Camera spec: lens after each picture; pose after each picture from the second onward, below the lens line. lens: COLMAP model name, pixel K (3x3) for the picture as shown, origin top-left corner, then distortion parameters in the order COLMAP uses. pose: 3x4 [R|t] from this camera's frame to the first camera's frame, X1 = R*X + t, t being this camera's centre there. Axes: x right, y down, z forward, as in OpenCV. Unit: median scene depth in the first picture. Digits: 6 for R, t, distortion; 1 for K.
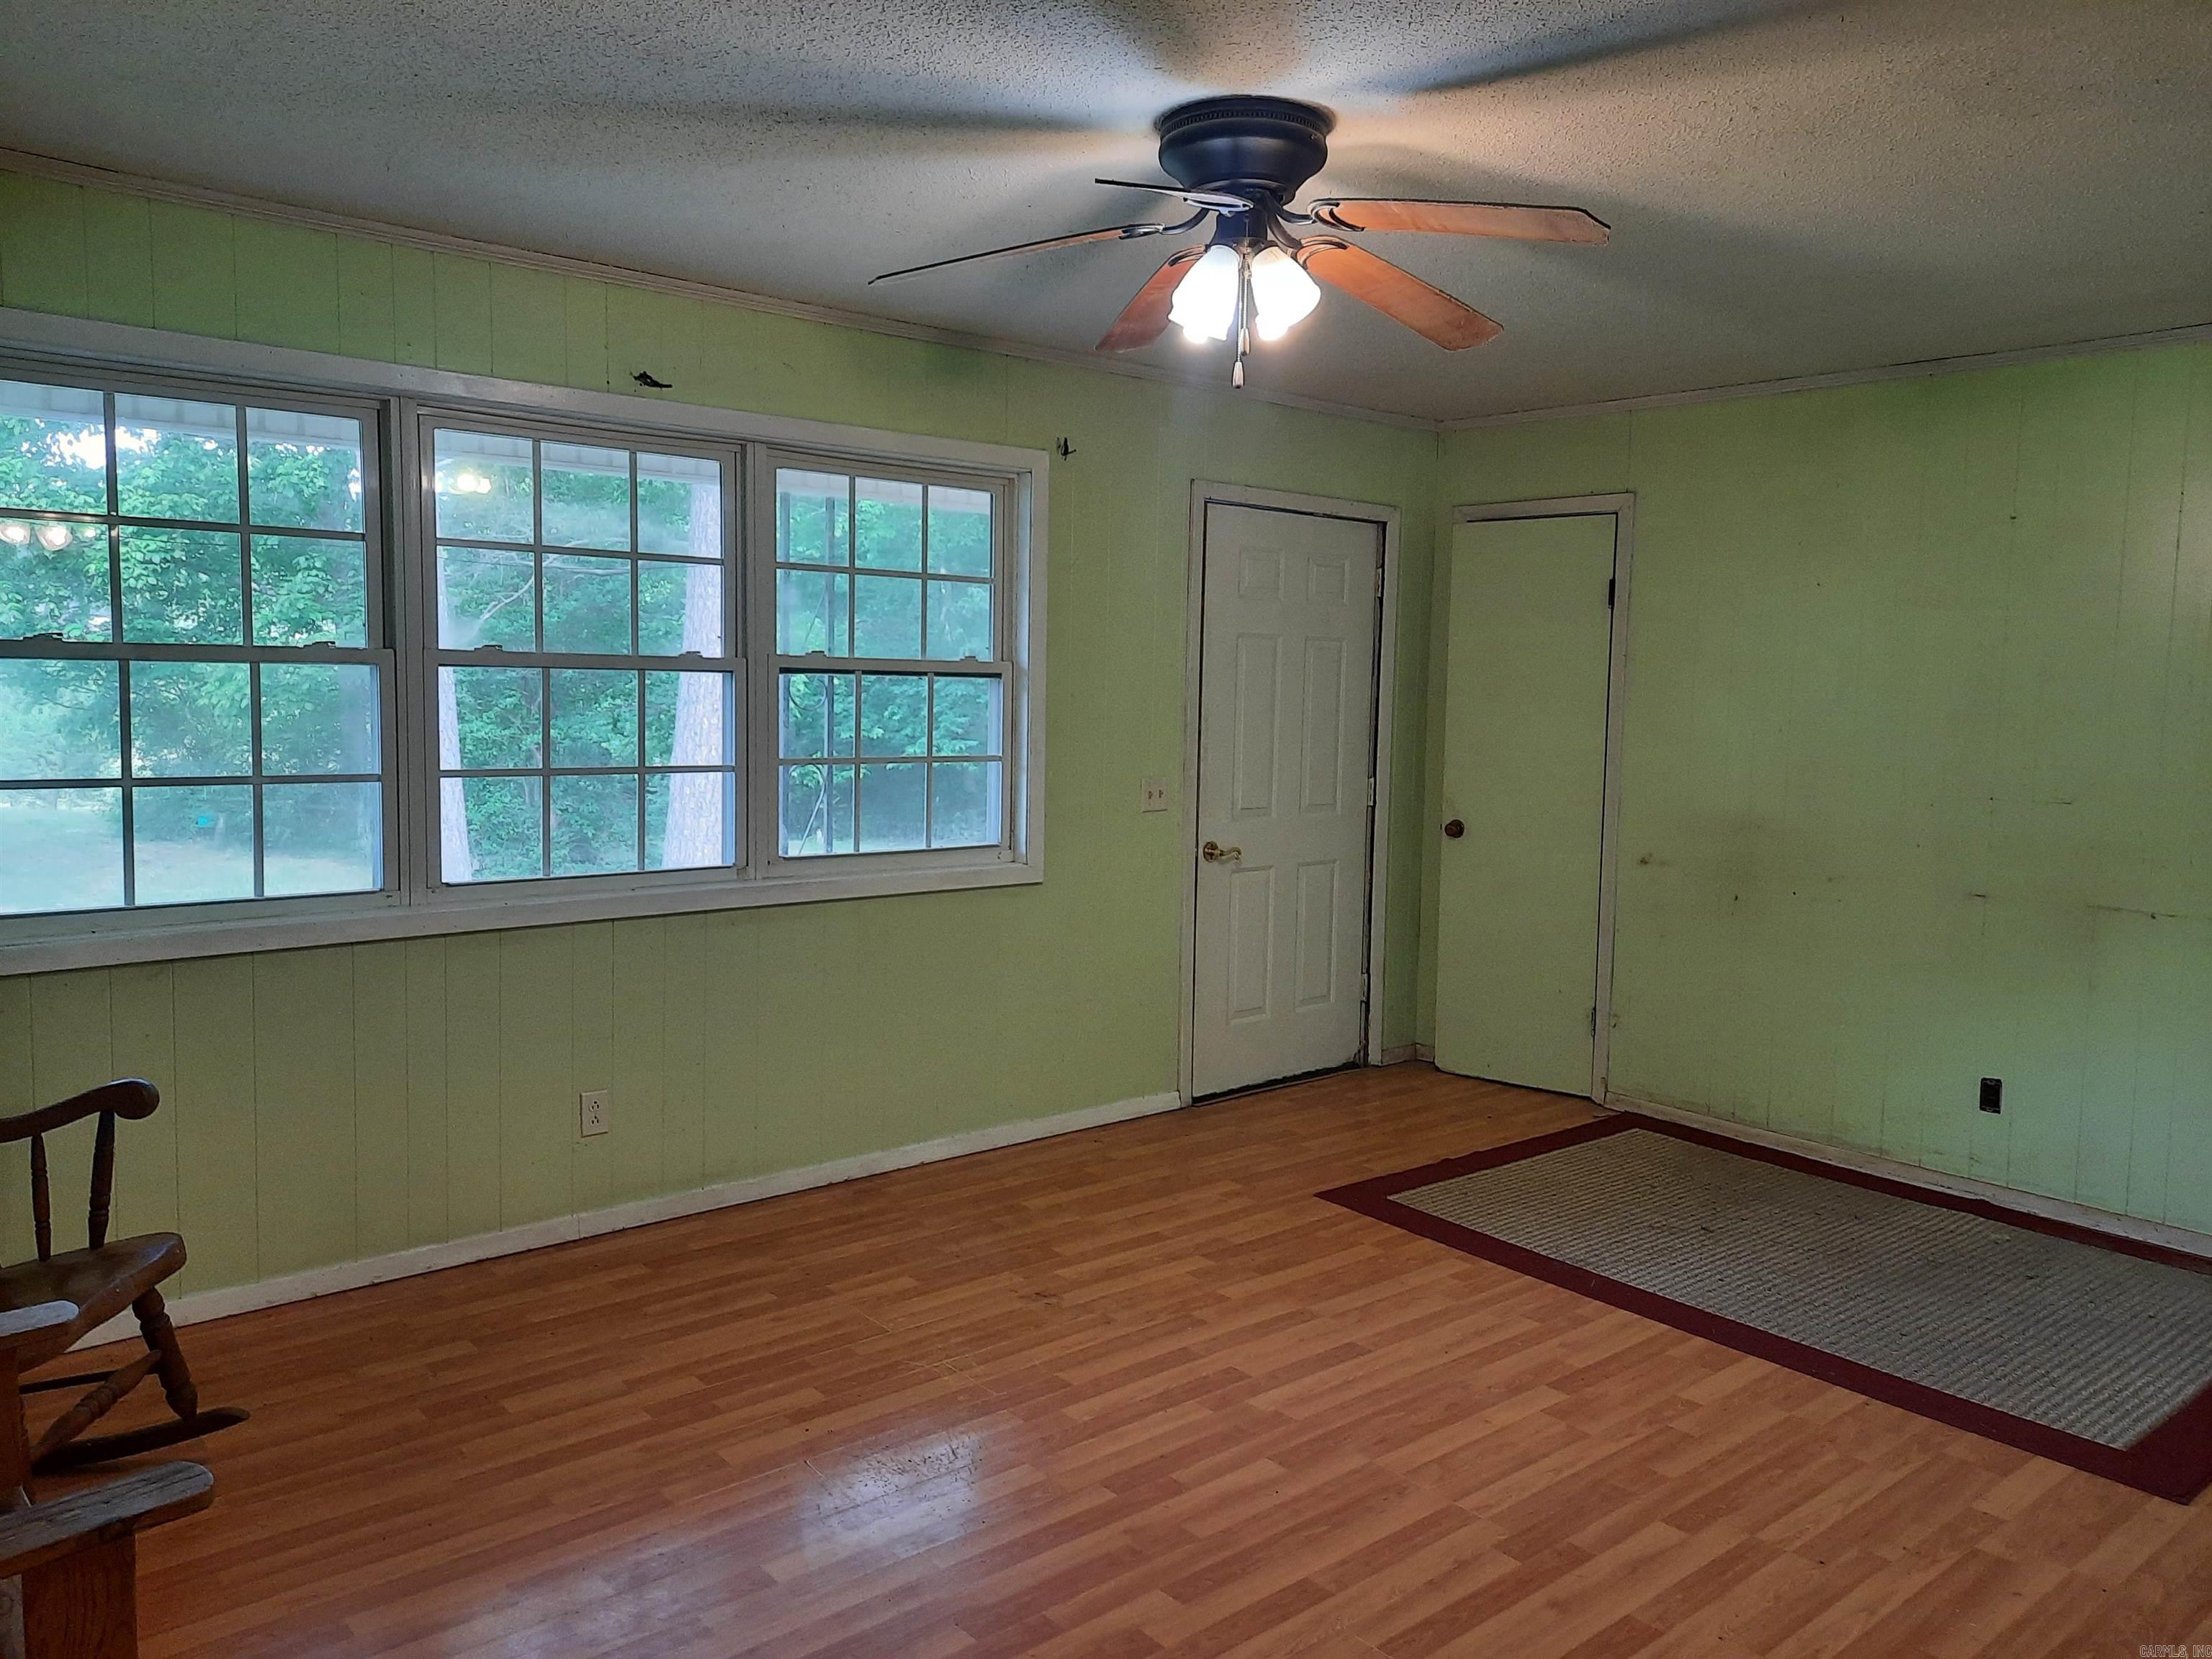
lens RADIAL K [[1582.1, 0, 1105.0], [0, 1582.1, 823.9], [0, 0, 1]] dist [0.027433, -0.036928]
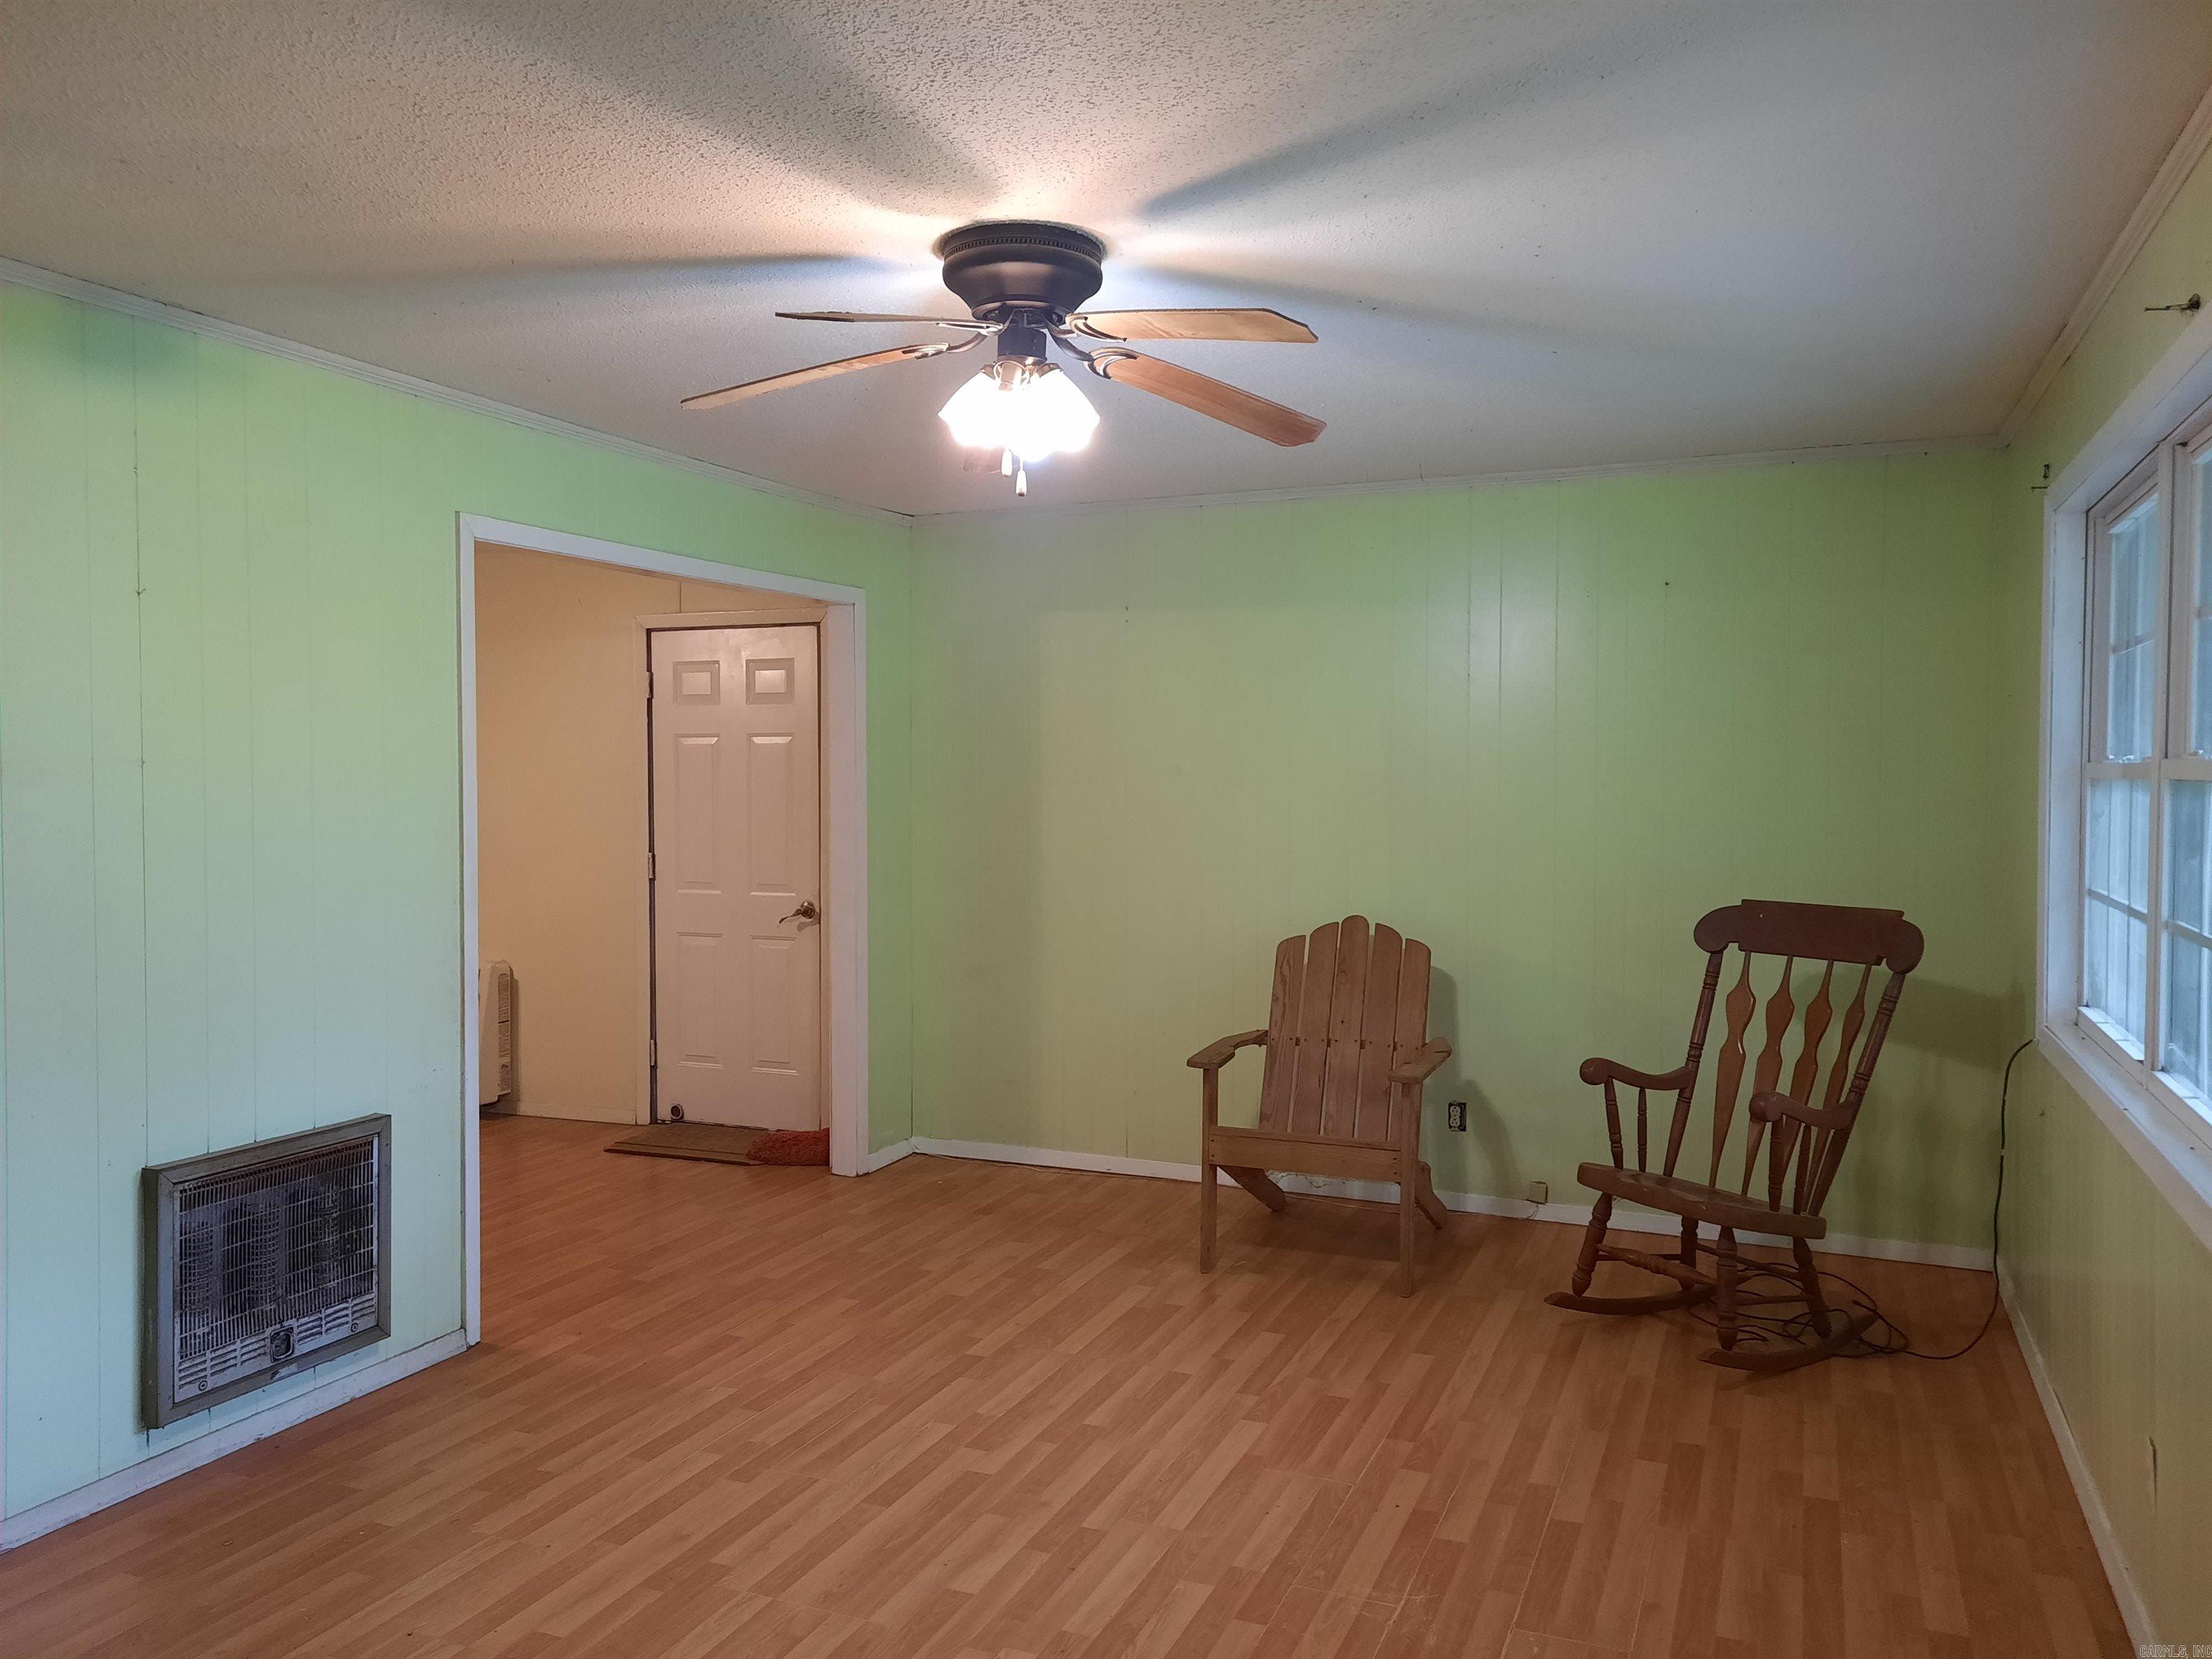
lens RADIAL K [[1582.1, 0, 1106.4], [0, 1582.1, 828.7], [0, 0, 1]] dist [0.027433, -0.036928]
pose [[-0.890834, -0.004957, -0.454303, 0.482070], [-0.062617, 0.991738, 0.111962, -0.170036], [0.449994, 0.128187, -0.883784, 1.886335]]
